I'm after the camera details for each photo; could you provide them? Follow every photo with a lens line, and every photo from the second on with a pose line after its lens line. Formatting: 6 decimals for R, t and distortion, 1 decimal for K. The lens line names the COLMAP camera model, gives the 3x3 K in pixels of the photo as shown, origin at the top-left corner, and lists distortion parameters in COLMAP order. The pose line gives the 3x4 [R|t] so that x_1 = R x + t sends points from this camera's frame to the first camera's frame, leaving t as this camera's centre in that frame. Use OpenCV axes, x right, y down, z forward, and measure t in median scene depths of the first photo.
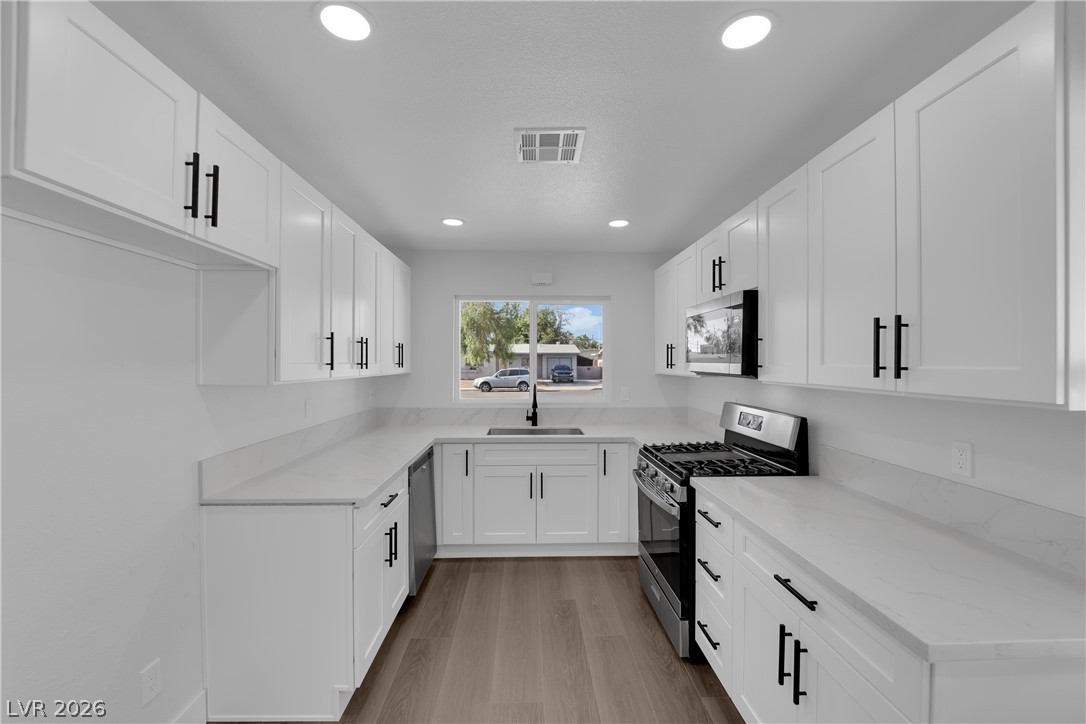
lens RADIAL K [[437.4, 0, 538.5], [0, 437.4, 364.9], [0, 0, 1]] dist [-0.010978, -0.003045]
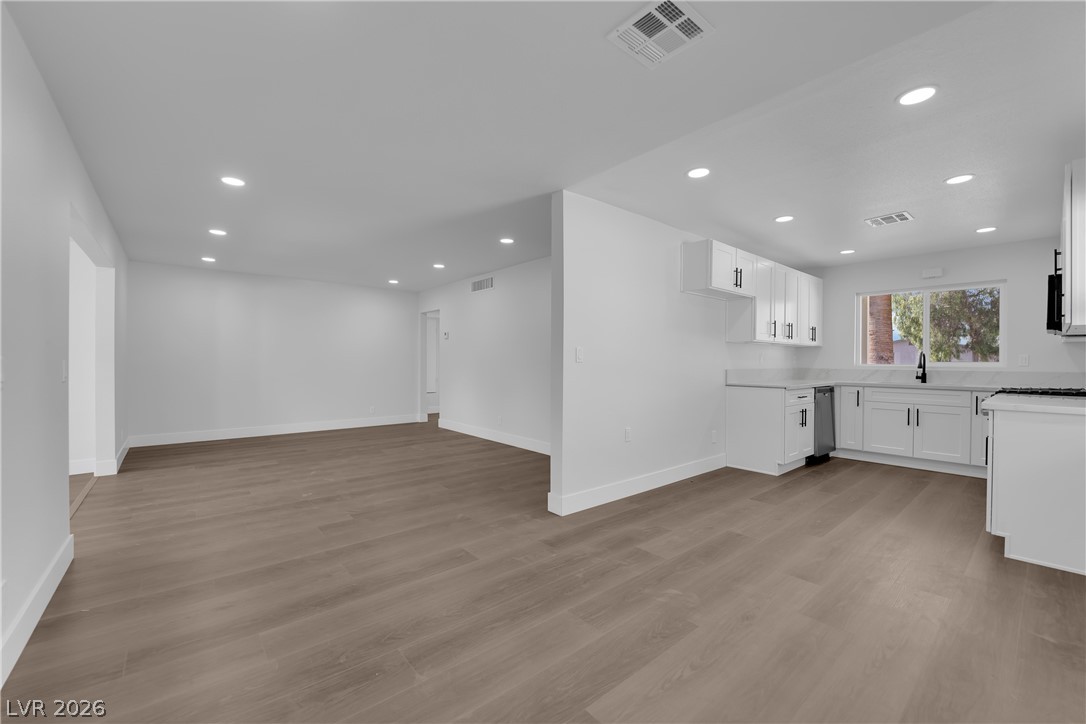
lens RADIAL K [[437.4, 0, 537.0], [0, 437.4, 364.4], [0, 0, 1]] dist [-0.010978, -0.003045]
pose [[0.615111, 0.006922, -0.788410, 0.380799], [-0.008941, 0.999958, 0.001803, 0.110411], [0.788389, 0.005940, 0.615148, -0.943932]]
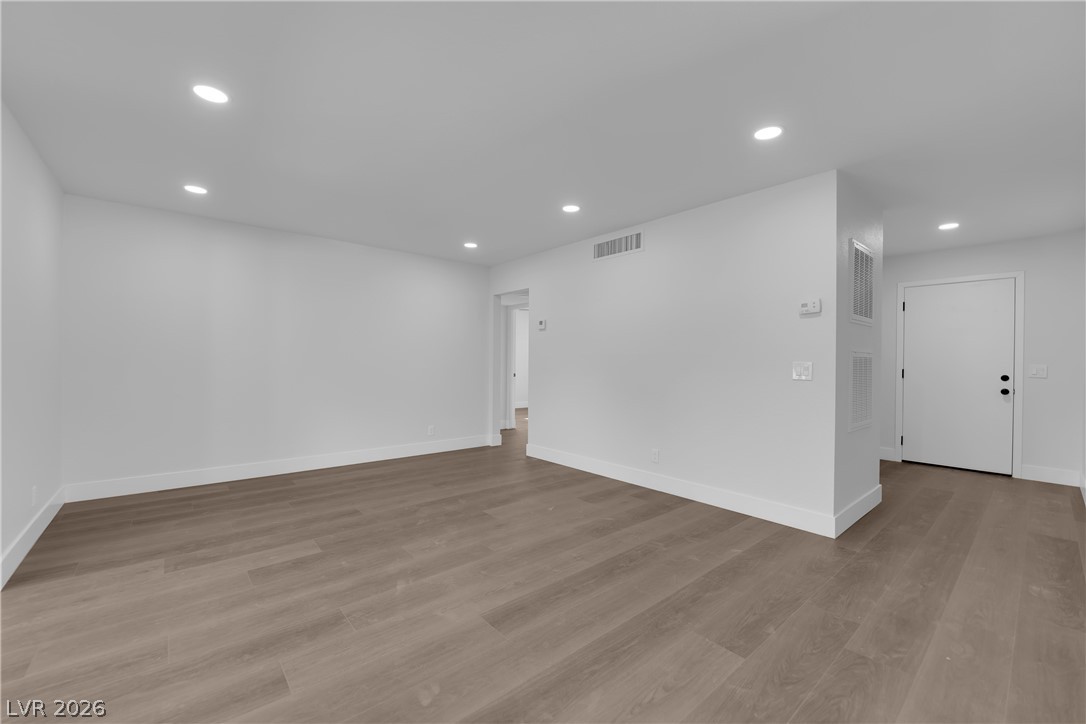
lens RADIAL K [[437.4, 0, 537.0], [0, 437.4, 364.4], [0, 0, 1]] dist [-0.010978, -0.003045]
pose [[0.621444, 0.011044, -0.783380, -0.509507], [-0.013972, 0.999898, 0.003012, 0.106076], [0.783334, 0.009074, 0.621535, -0.912905]]
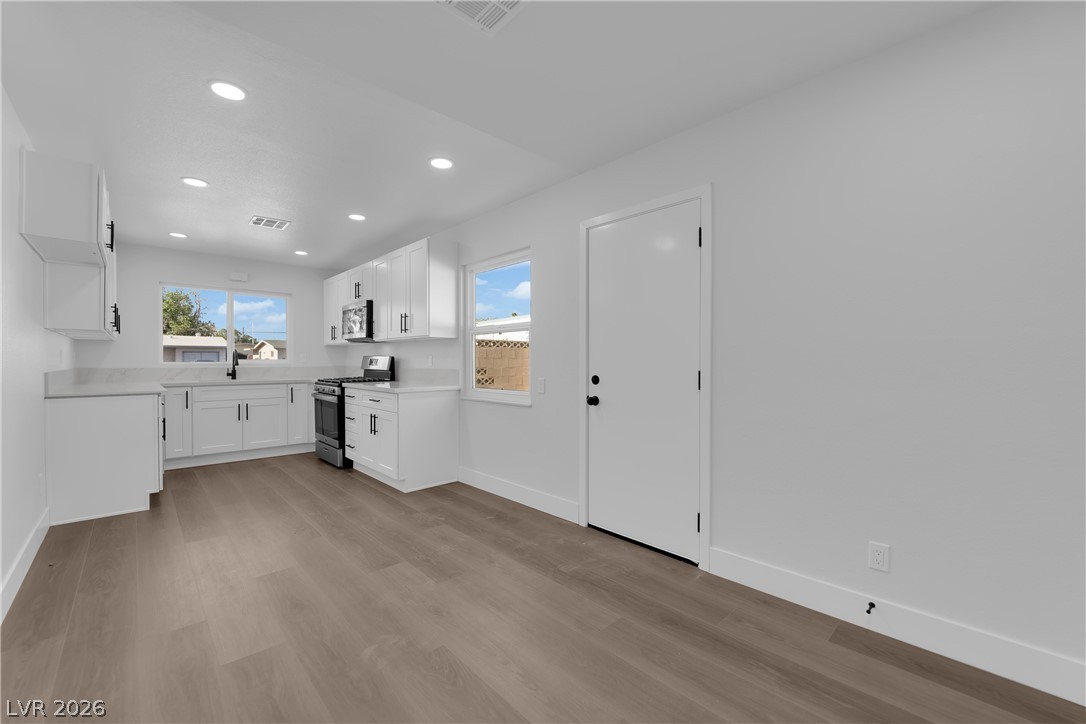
lens RADIAL K [[437.4, 0, 541.1], [0, 437.4, 362.6], [0, 0, 1]] dist [-0.010978, -0.003045]
pose [[0.747364, -0.004842, 0.664397, -0.248844], [0.005869, 0.999983, 0.000685, 0.109341], [-0.664389, 0.003387, 0.747379, -0.895582]]
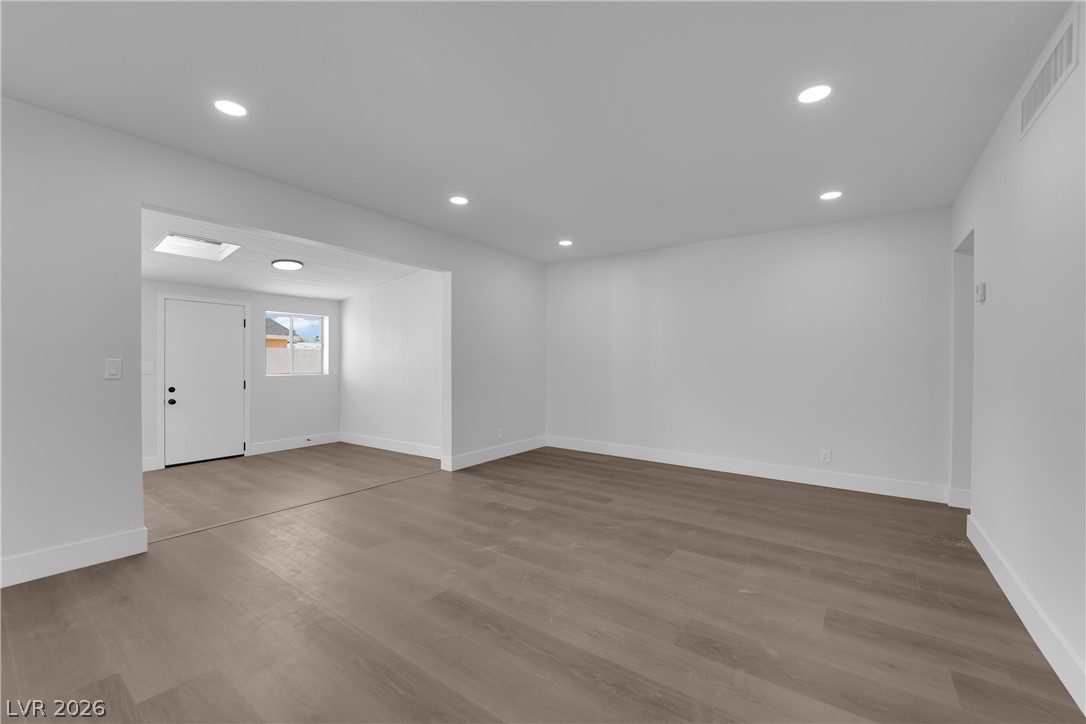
lens RADIAL K [[437.4, 0, 541.6], [0, 437.4, 358.3], [0, 0, 1]] dist [-0.010978, -0.003045]
pose [[-0.613046, -0.007506, -0.790012, -0.587683], [-0.010769, 0.999941, -0.001144, 0.101139], [0.789974, 0.007807, -0.613091, -0.036858]]
